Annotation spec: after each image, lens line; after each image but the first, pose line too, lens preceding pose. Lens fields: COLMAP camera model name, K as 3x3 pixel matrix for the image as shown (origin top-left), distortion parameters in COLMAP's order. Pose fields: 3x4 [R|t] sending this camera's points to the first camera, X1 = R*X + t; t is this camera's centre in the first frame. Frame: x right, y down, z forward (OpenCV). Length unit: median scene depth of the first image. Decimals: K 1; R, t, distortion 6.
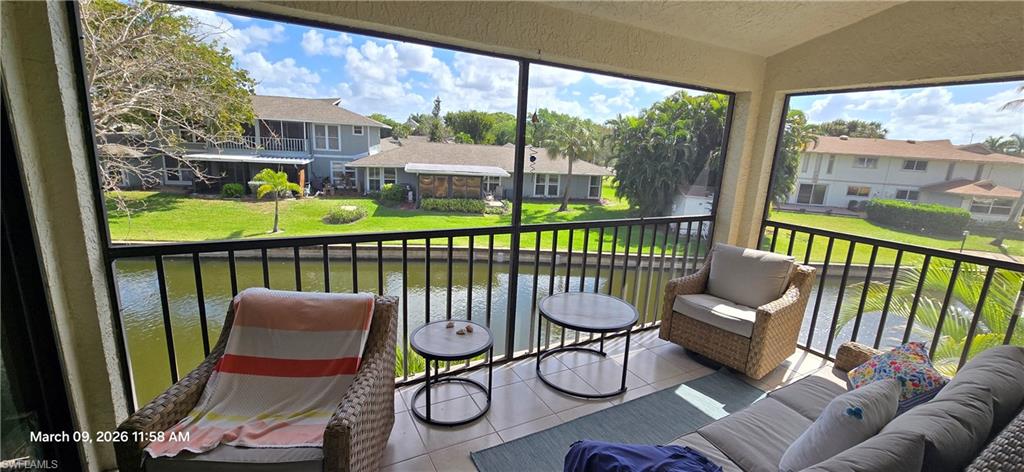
lens RADIAL K [[419.5, 0, 512.0], [0, 419.5, 236.0], [0, 0, 1]] dist [-0.000076, 0.000099]
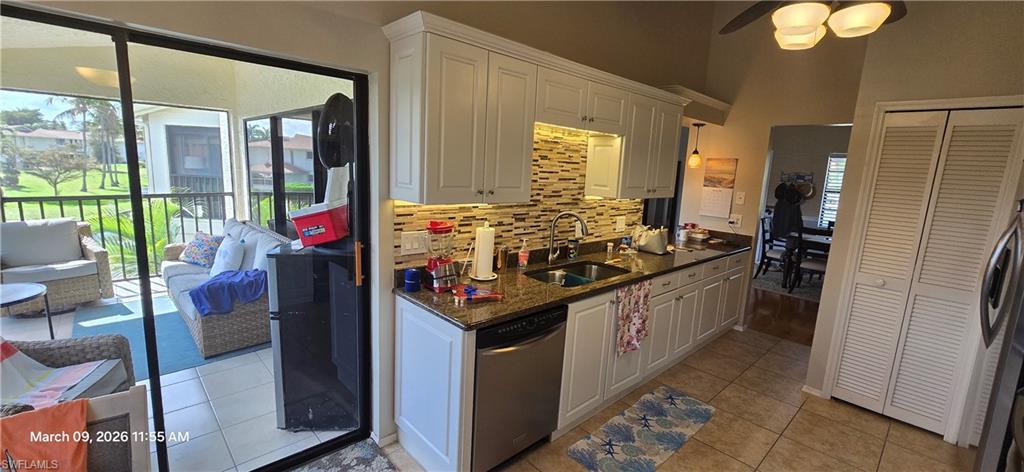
lens RADIAL K [[419.5, 0, 512.0], [0, 419.5, 236.0], [0, 0, 1]] dist [-0.000076, 0.000099]
pose [[-0.258832, -0.228595, 0.938483, -0.127555], [0.145614, 0.951255, 0.271866, -0.006394], [-0.954883, 0.207024, -0.212929, -0.007859]]
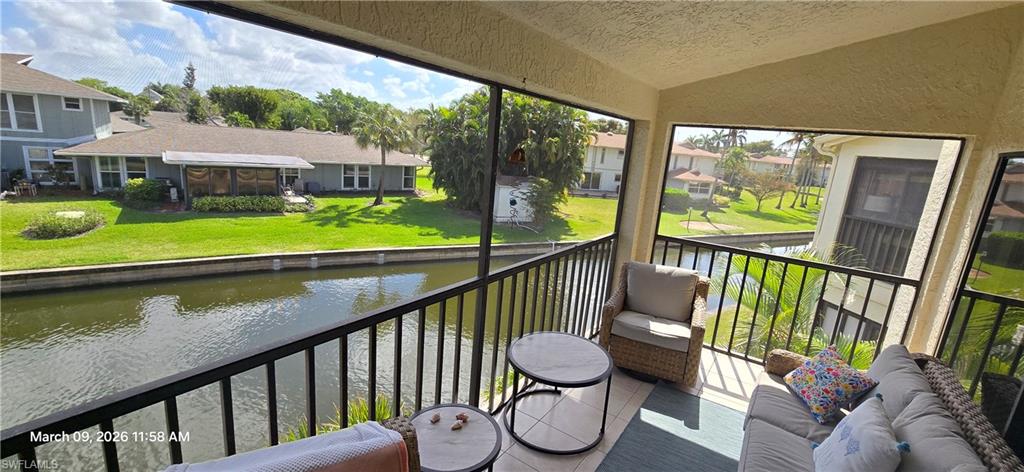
lens RADIAL K [[422.6, 0, 512.0], [0, 422.6, 236.0], [0, 0, 1]] dist [-0.002831, -0.000506]
pose [[0.893450, -0.077035, 0.442507, -0.036283], [0.062356, 0.996916, 0.047650, -0.016715], [-0.444813, -0.014980, 0.895498, 0.023972]]
